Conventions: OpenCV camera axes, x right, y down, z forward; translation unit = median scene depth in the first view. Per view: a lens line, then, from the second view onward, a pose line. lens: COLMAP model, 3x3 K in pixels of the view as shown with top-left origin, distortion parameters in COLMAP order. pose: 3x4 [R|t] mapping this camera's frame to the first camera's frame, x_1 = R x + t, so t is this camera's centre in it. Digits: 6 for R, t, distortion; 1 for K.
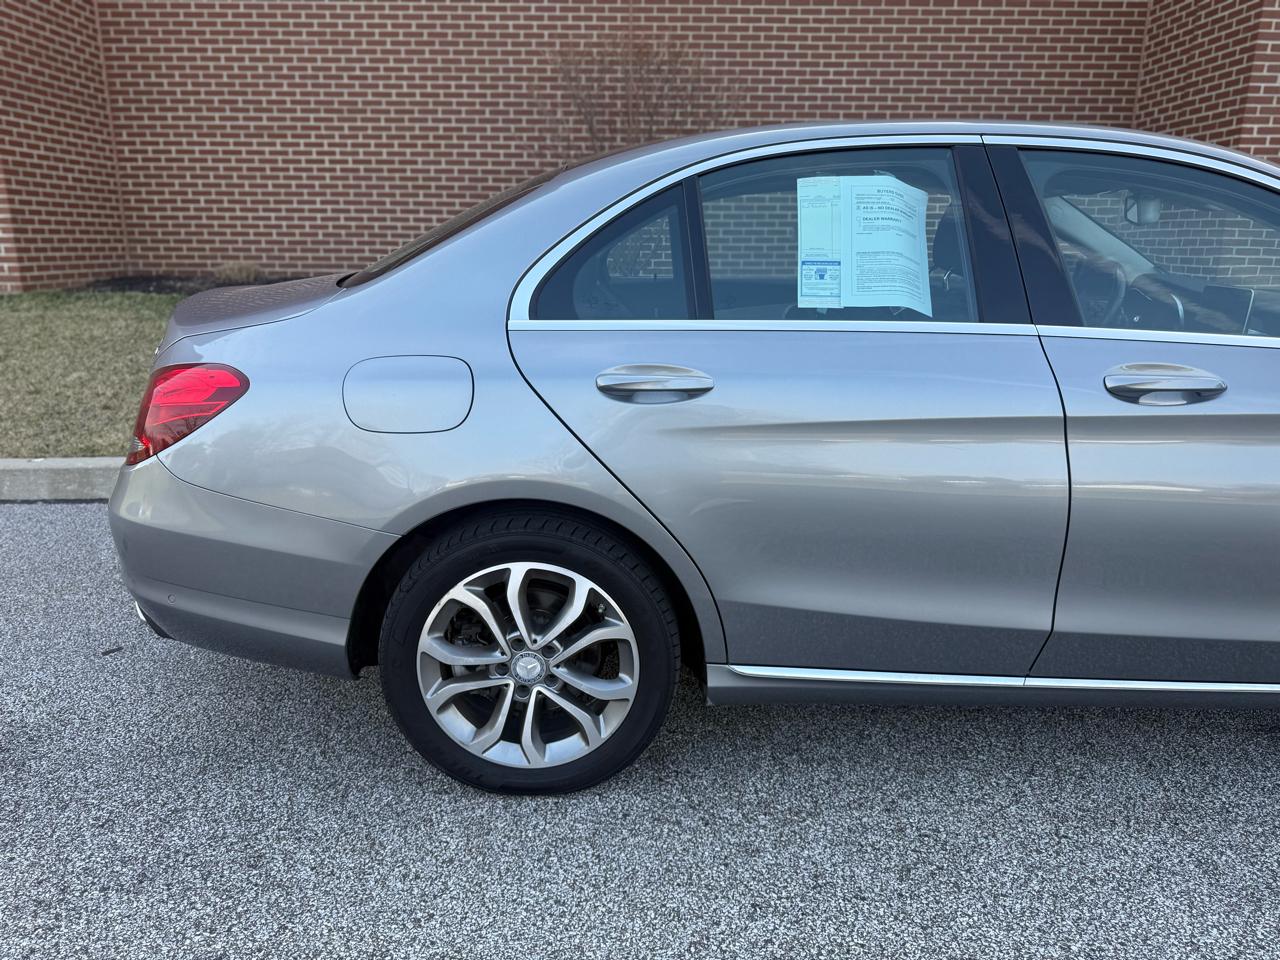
lens RADIAL K [[910.2, 0, 636.7], [0, 910.2, 487.6], [0, 0, 1]] dist [0.022158, -0.029975]
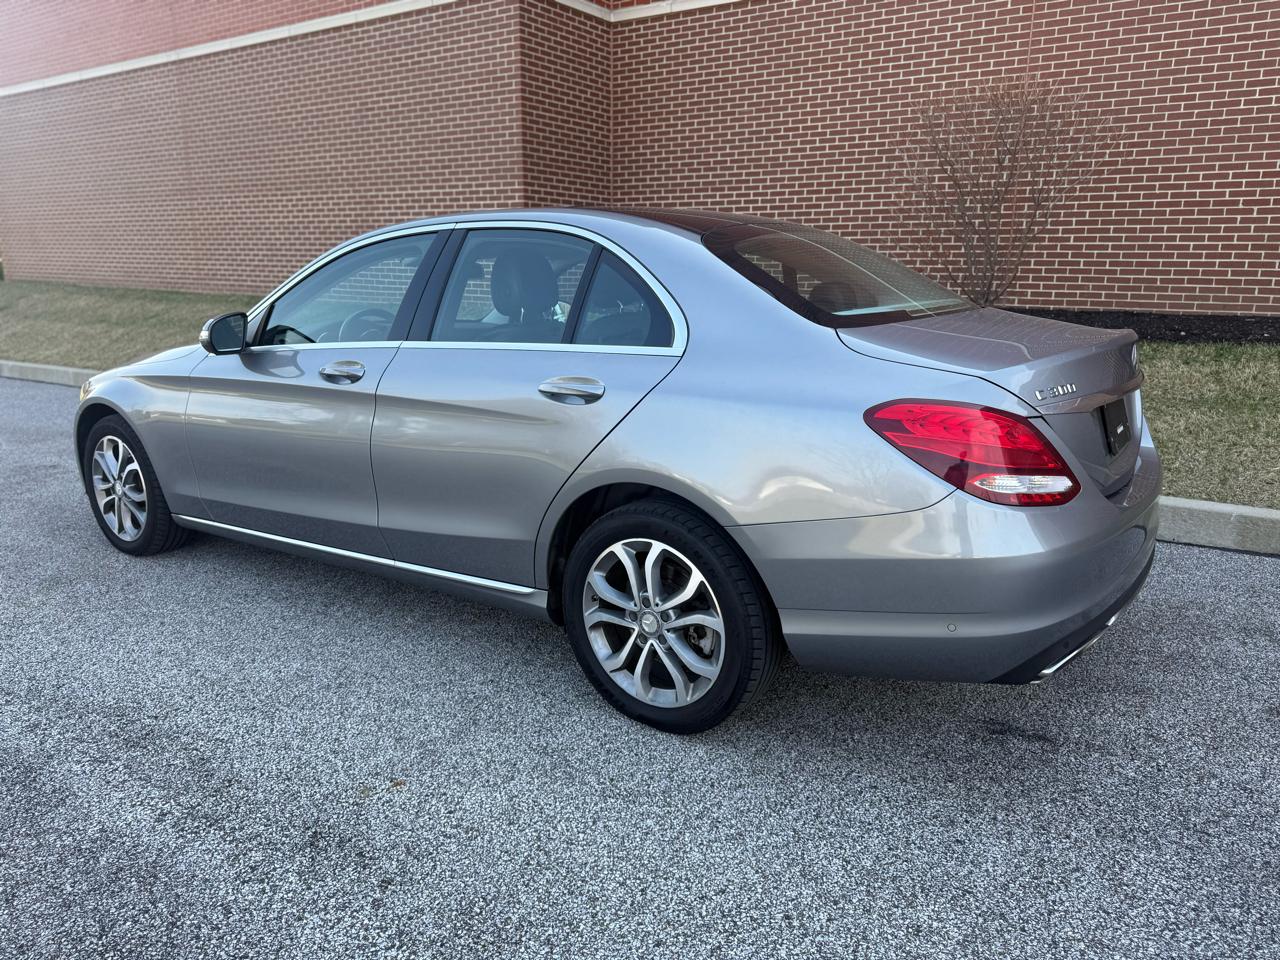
lens RADIAL K [[910.2, 0, 638.1], [0, 910.2, 475.4], [0, 0, 1]] dist [0.022158, -0.029975]
pose [[0.817690, 0.131239, -0.560499, 0.269715], [-0.152431, 0.988273, 0.009024, 0.005745], [0.555110, 0.078059, 0.828106, -0.057936]]
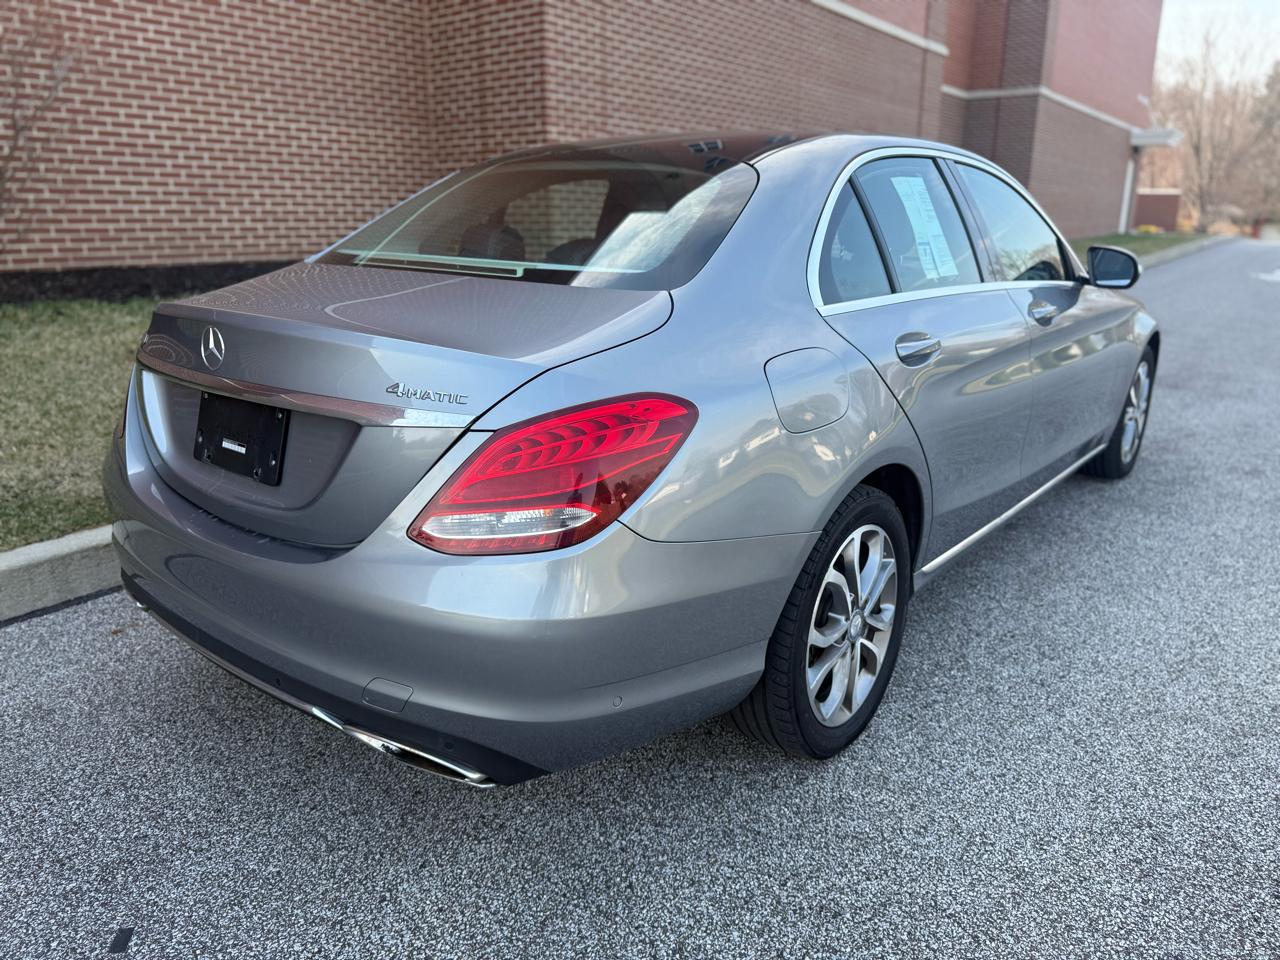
lens RADIAL K [[910.2, 0, 642.7], [0, 910.2, 481.4], [0, 0, 1]] dist [0.022158, -0.029975]
pose [[0.607238, -0.224763, 0.762065, -0.266554], [0.211575, 0.970263, 0.117579, -0.037748], [-0.765832, 0.089835, 0.636735, 0.121263]]
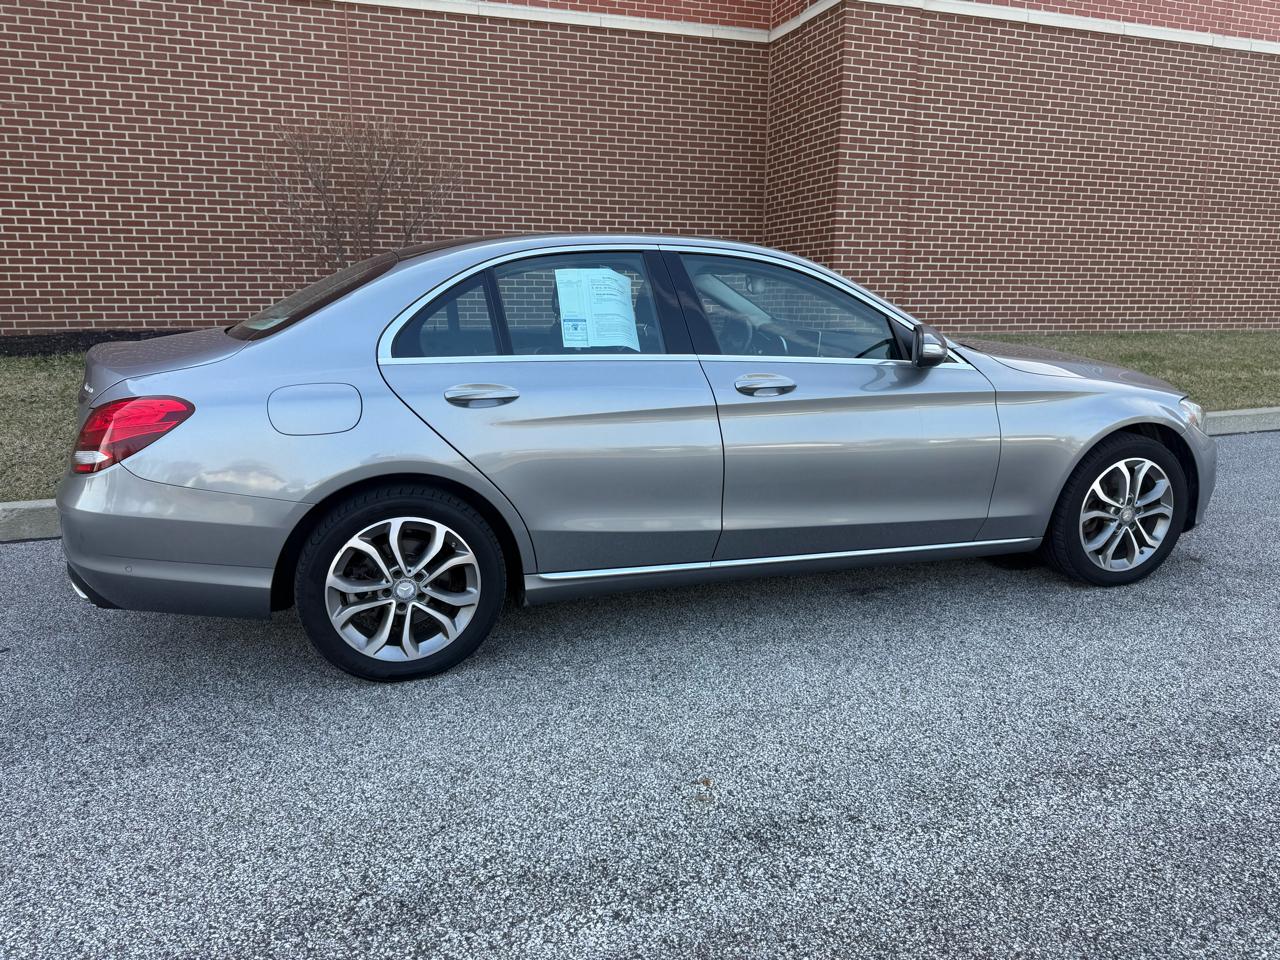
lens RADIAL K [[910.2, 0, 639.7], [0, 910.2, 475.7], [0, 0, 1]] dist [0.022158, -0.029975]
pose [[0.947387, -0.068580, 0.312657, -0.052020], [0.088281, 0.994876, -0.049281, 0.029753], [-0.307676, 0.074290, 0.948587, -0.137487]]
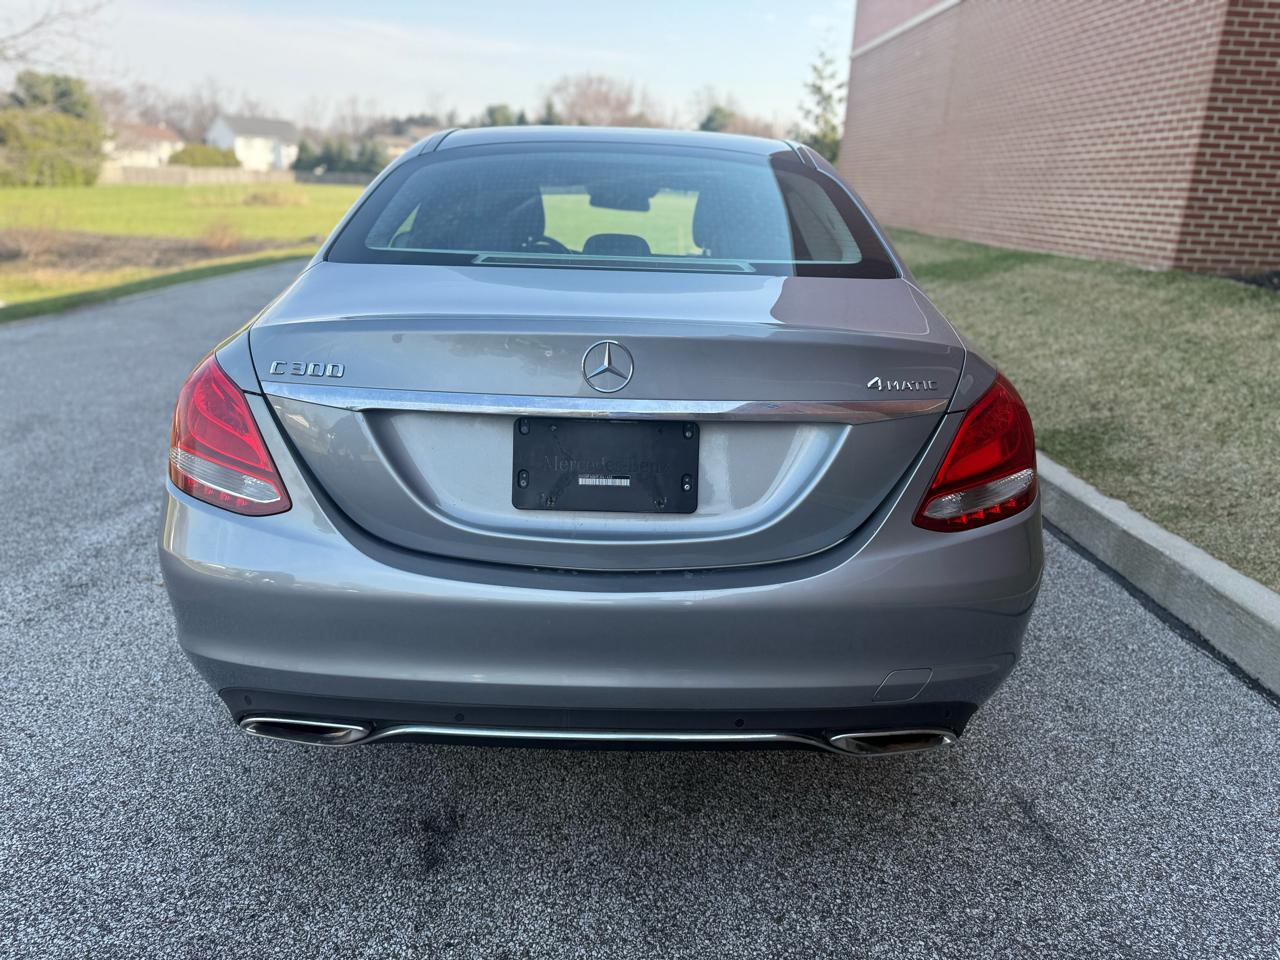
lens RADIAL K [[910.2, 0, 631.8], [0, 910.2, 476.8], [0, 0, 1]] dist [0.022158, -0.029975]
pose [[0.009244, 0.298284, -0.954433, 0.408789], [-0.297389, 0.912106, 0.282175, -0.089906], [0.954712, 0.281230, 0.097138, 0.287136]]
